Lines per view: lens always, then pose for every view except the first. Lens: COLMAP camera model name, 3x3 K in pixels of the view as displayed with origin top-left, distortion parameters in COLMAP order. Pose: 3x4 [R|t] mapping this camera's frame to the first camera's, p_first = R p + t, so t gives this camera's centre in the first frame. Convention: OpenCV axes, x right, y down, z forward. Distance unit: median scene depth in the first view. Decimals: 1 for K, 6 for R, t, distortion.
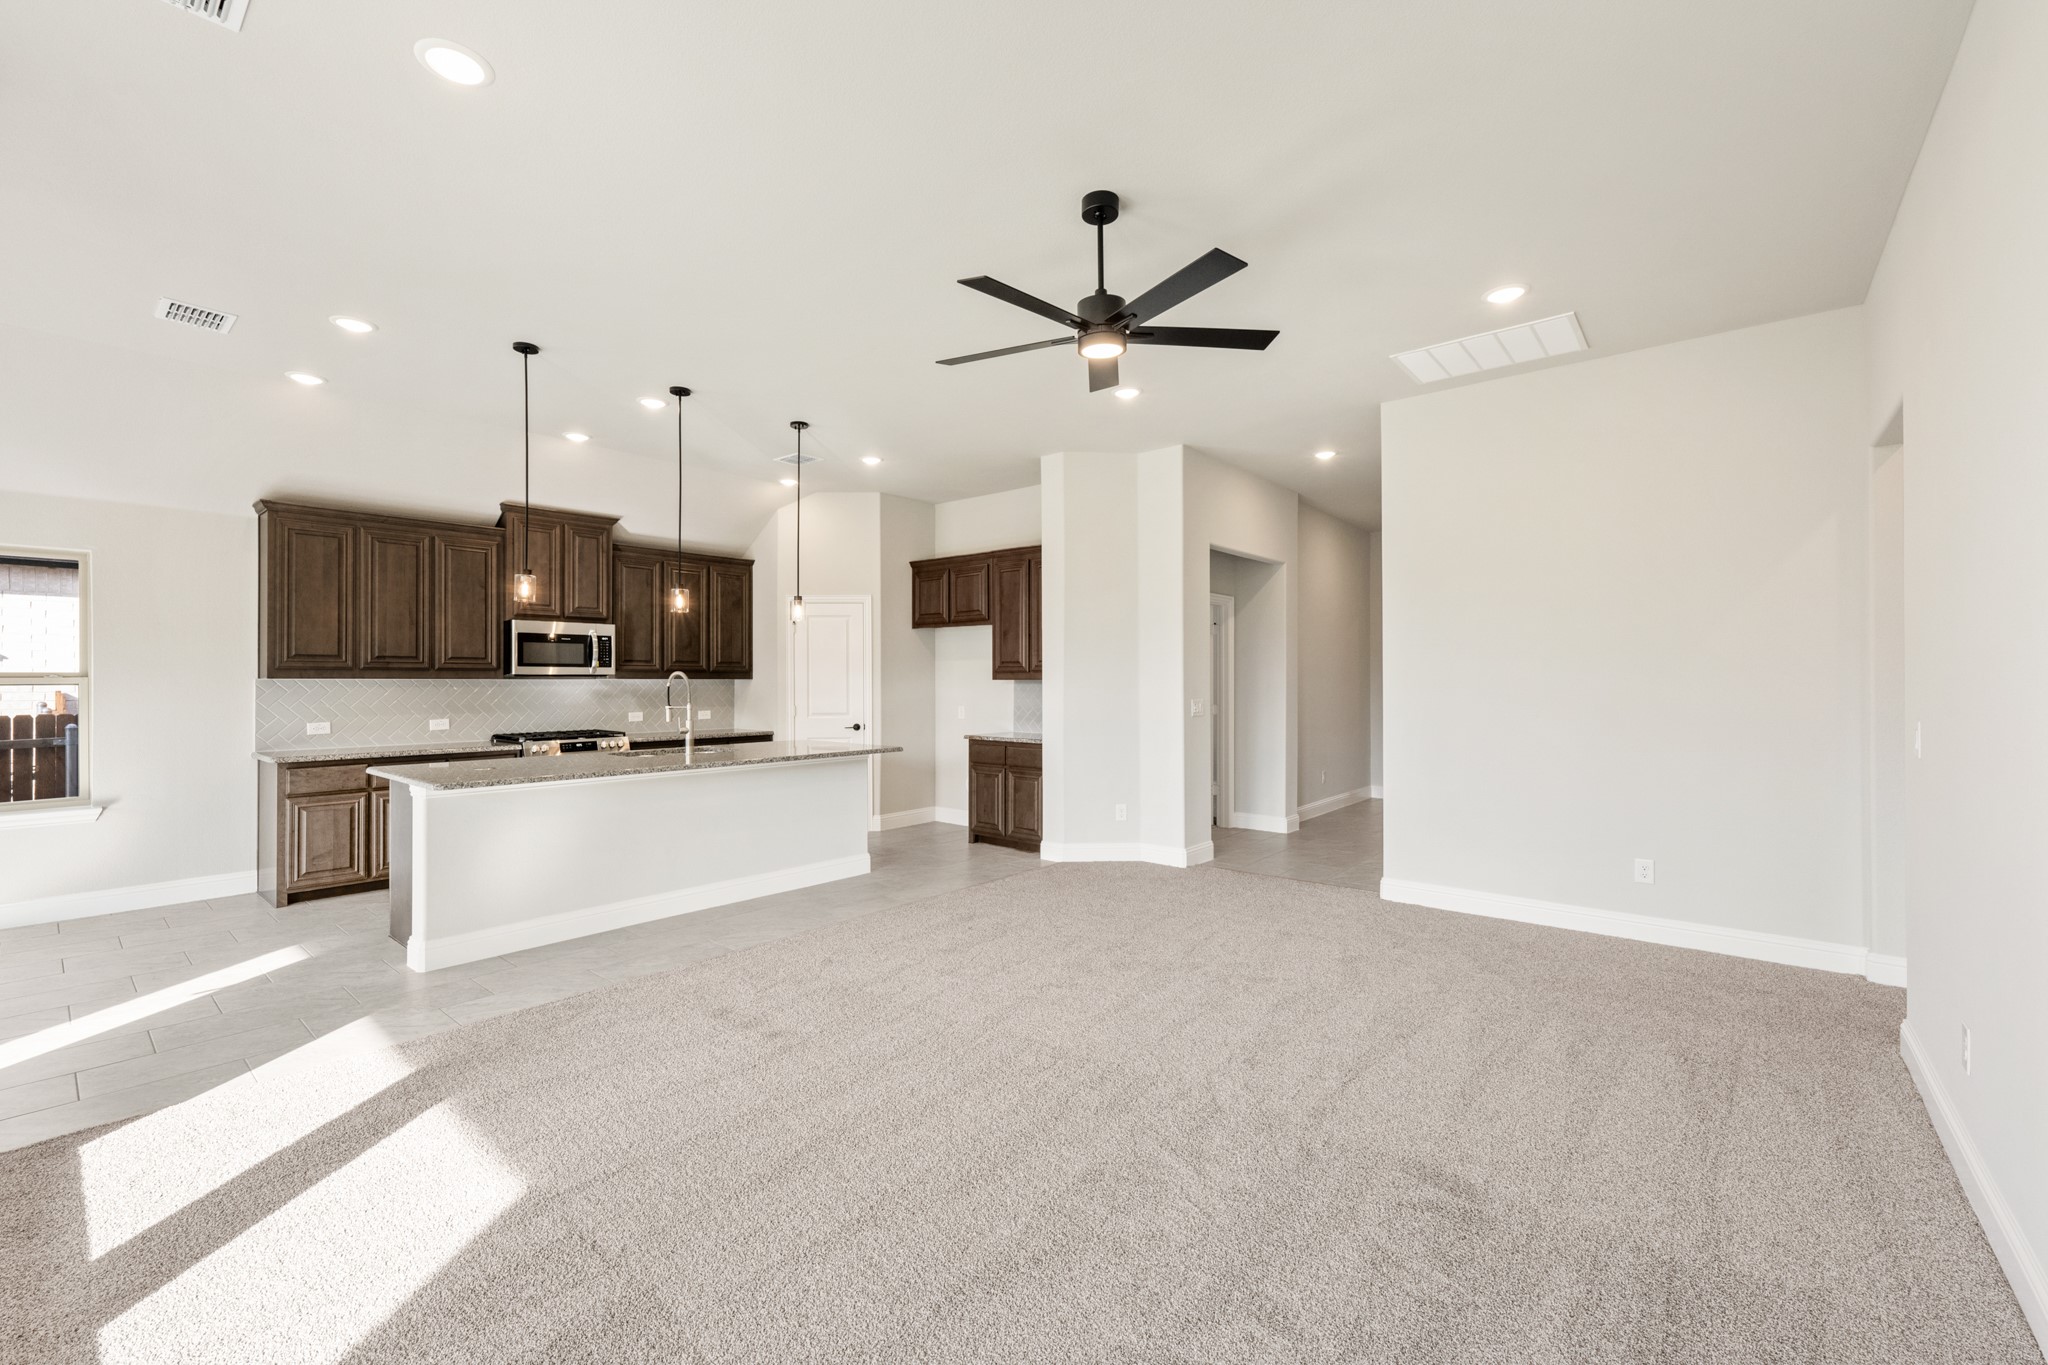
lens RADIAL K [[844.2, 0, 999.8], [0, 844.2, 675.3], [0, 0, 1]] dist [-0.001269, -0.000717]
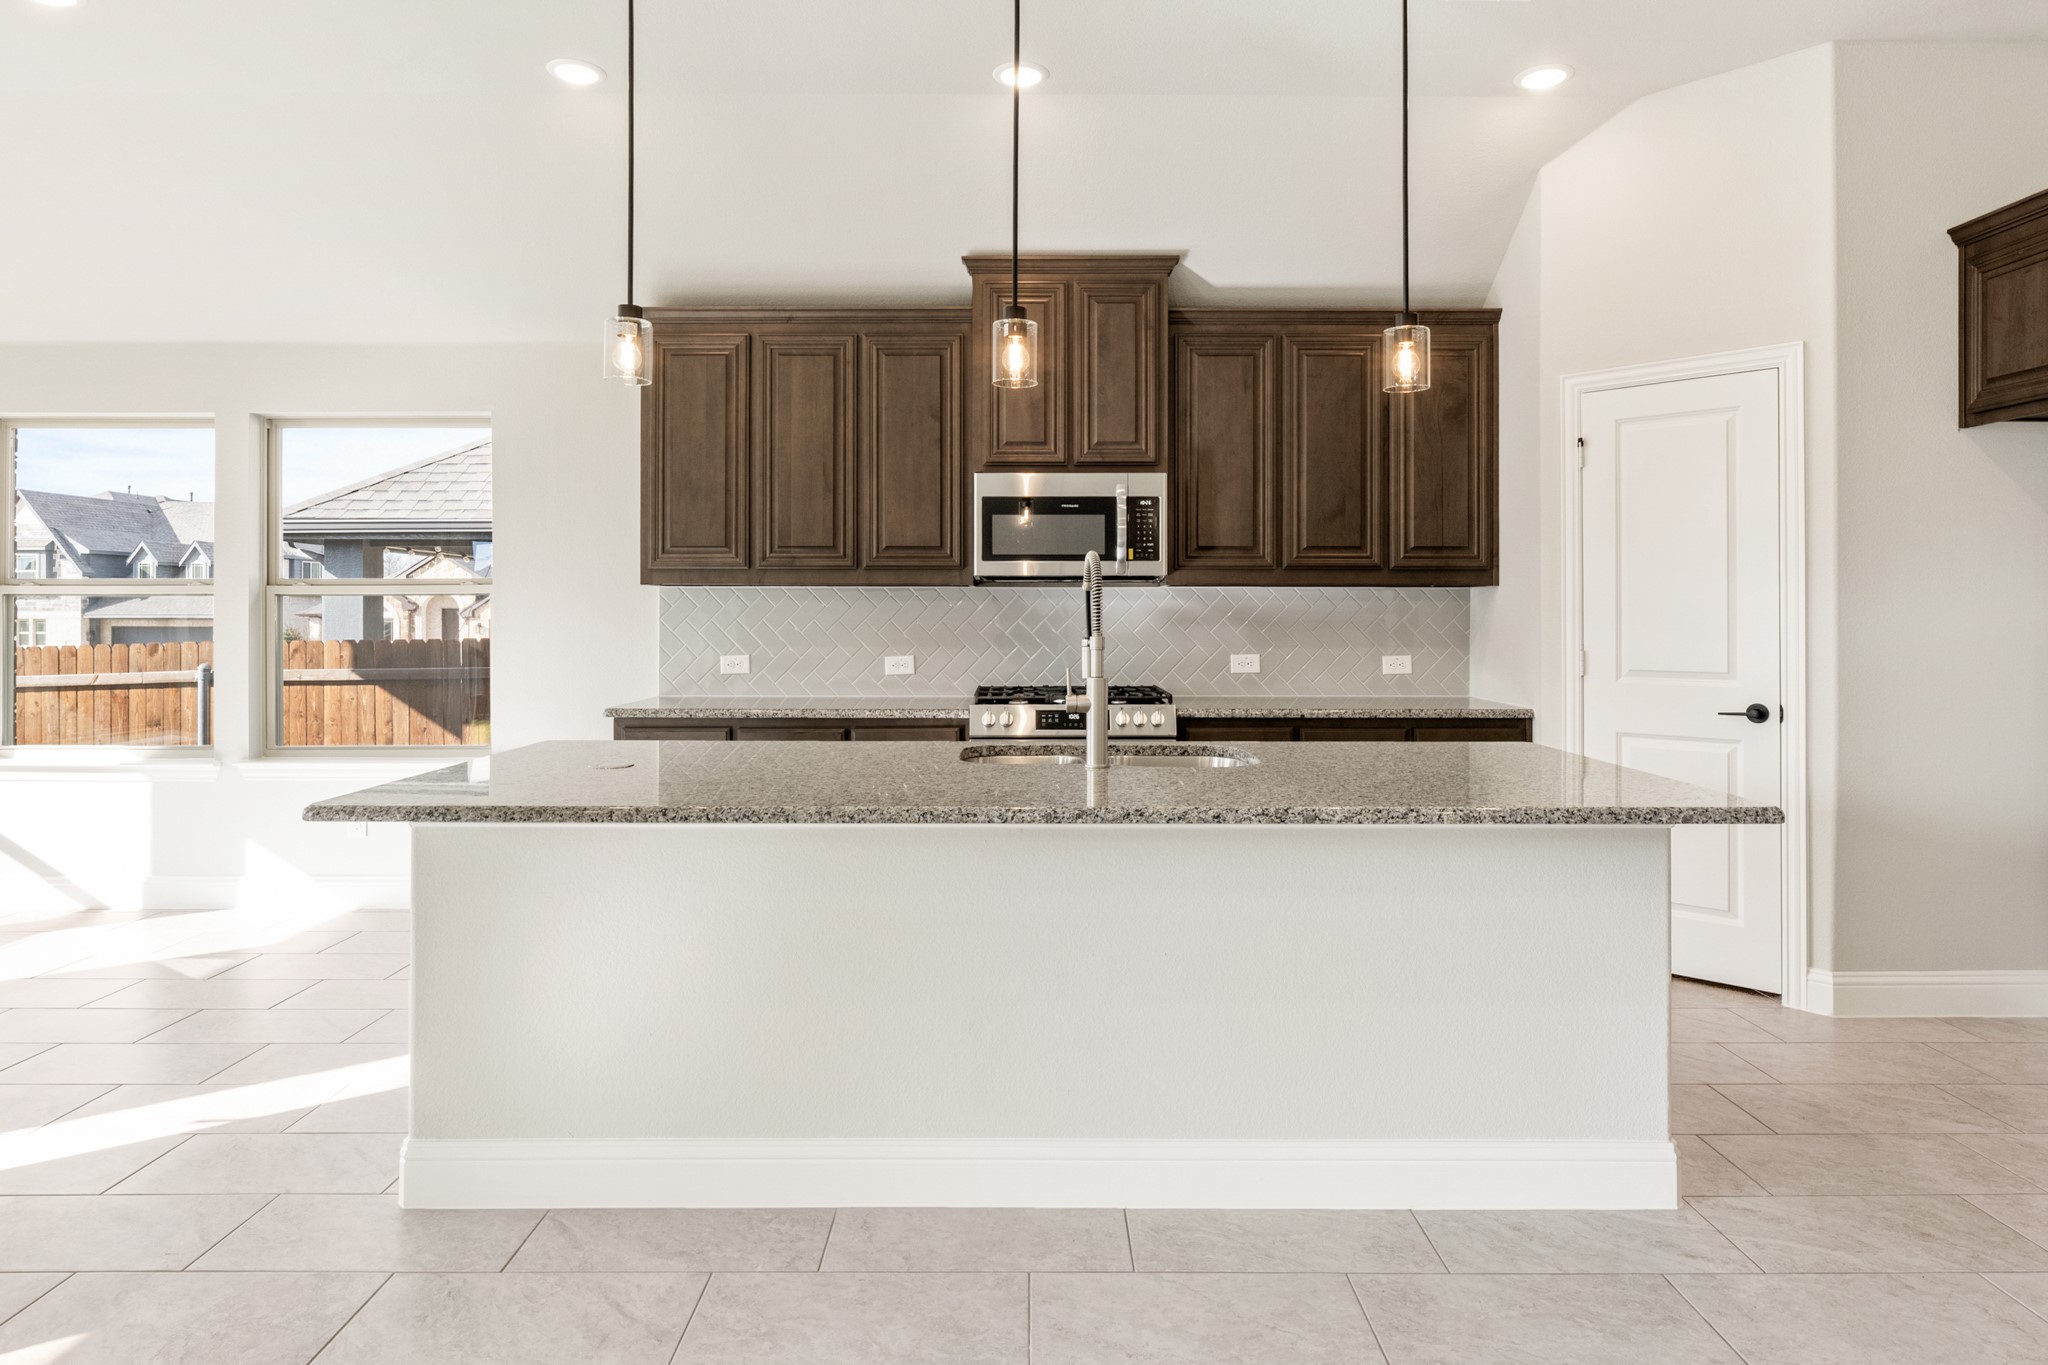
lens RADIAL K [[1194.5, 0, 1032.7], [0, 1194.5, 611.4], [0, 0, 1]] dist [-0.006513, 0.002248]
pose [[0.654782, 0.001681, -0.755816, 0.016103], [0.002737, 0.999986, 0.004596, 0.017784], [0.755813, -0.005078, 0.654768, 0.531657]]
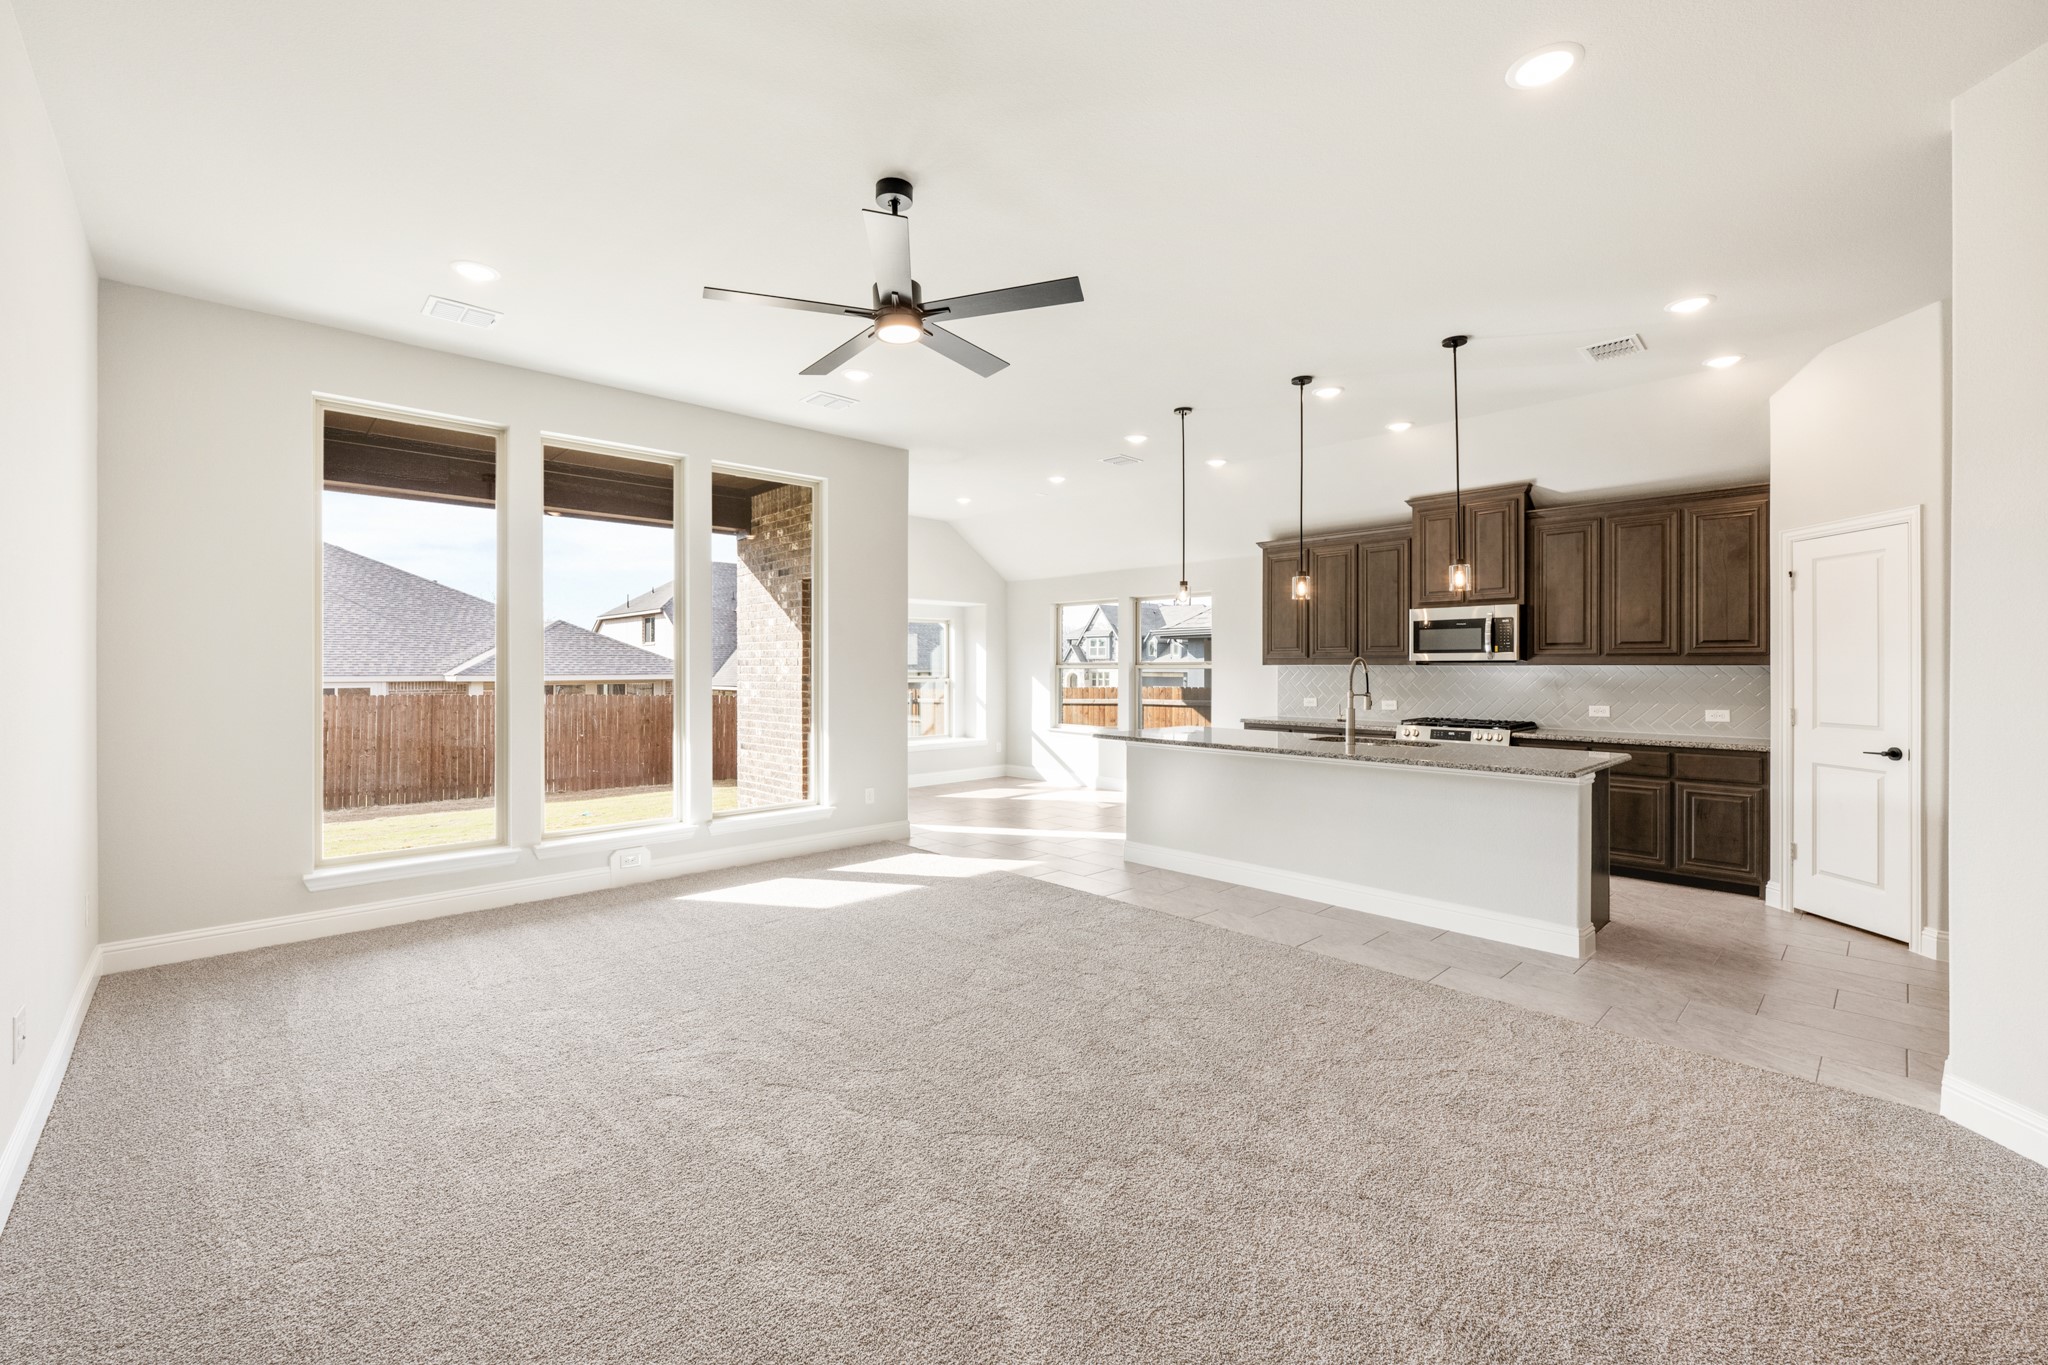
lens RADIAL K [[844.2, 0, 999.7], [0, 844.2, 667.4], [0, 0, 1]] dist [-0.001269, -0.000717]
pose [[-0.114237, 0.002141, -0.993451, 0.533653], [0.004879, 0.999987, 0.001594, 0.002736], [0.993442, -0.004665, -0.114246, 0.605672]]
